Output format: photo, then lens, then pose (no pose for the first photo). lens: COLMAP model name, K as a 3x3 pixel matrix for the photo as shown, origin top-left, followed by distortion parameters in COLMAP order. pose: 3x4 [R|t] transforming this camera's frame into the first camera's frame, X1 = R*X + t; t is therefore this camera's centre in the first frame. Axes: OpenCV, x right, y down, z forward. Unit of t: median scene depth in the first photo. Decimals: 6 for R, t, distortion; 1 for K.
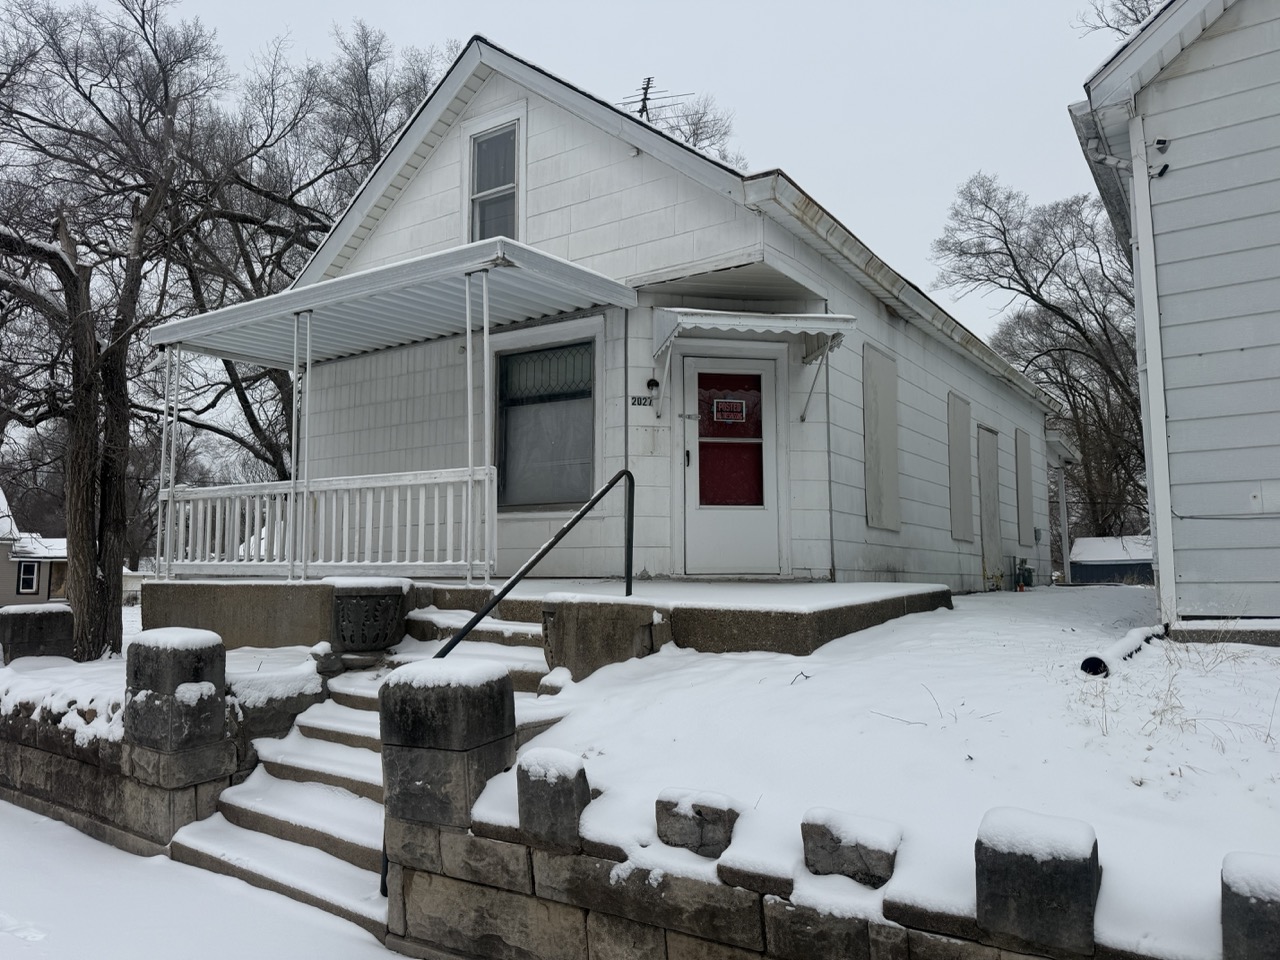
lens RADIAL K [[904.3, 0, 640.0], [0, 904.3, 480.0], [0, 0, 1]] dist [0.058239, -0.052982]
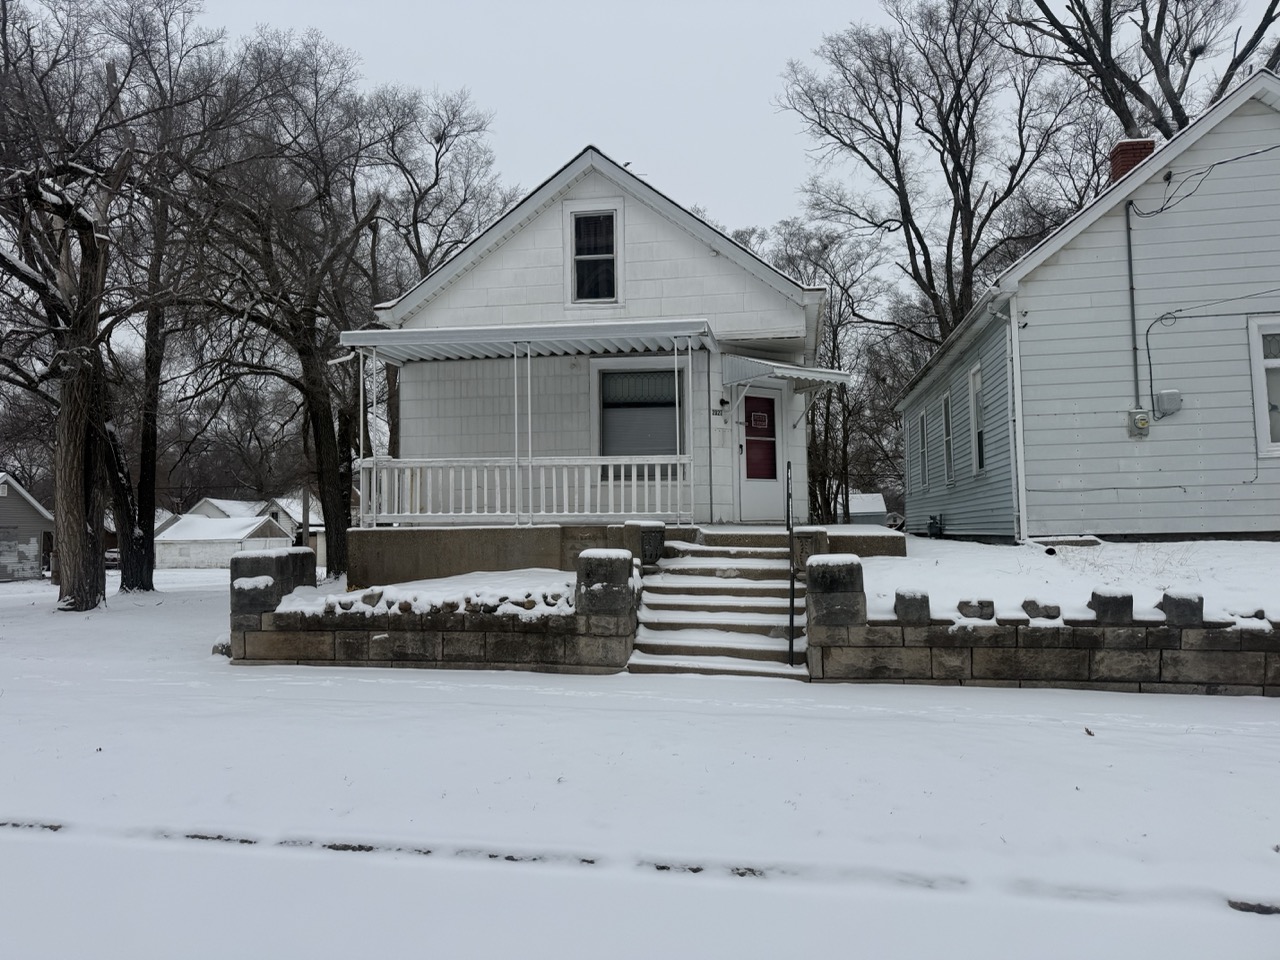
lens RADIAL K [[895.2, 0, 640.0], [0, 895.2, 480.0], [0, 0, 1]] dist [0.162992, -0.321545]
pose [[0.901153, 0.012419, 0.433323, -0.836305], [-0.031737, 0.998797, 0.037376, -0.023722], [-0.432338, -0.047434, 0.900463, -0.391246]]
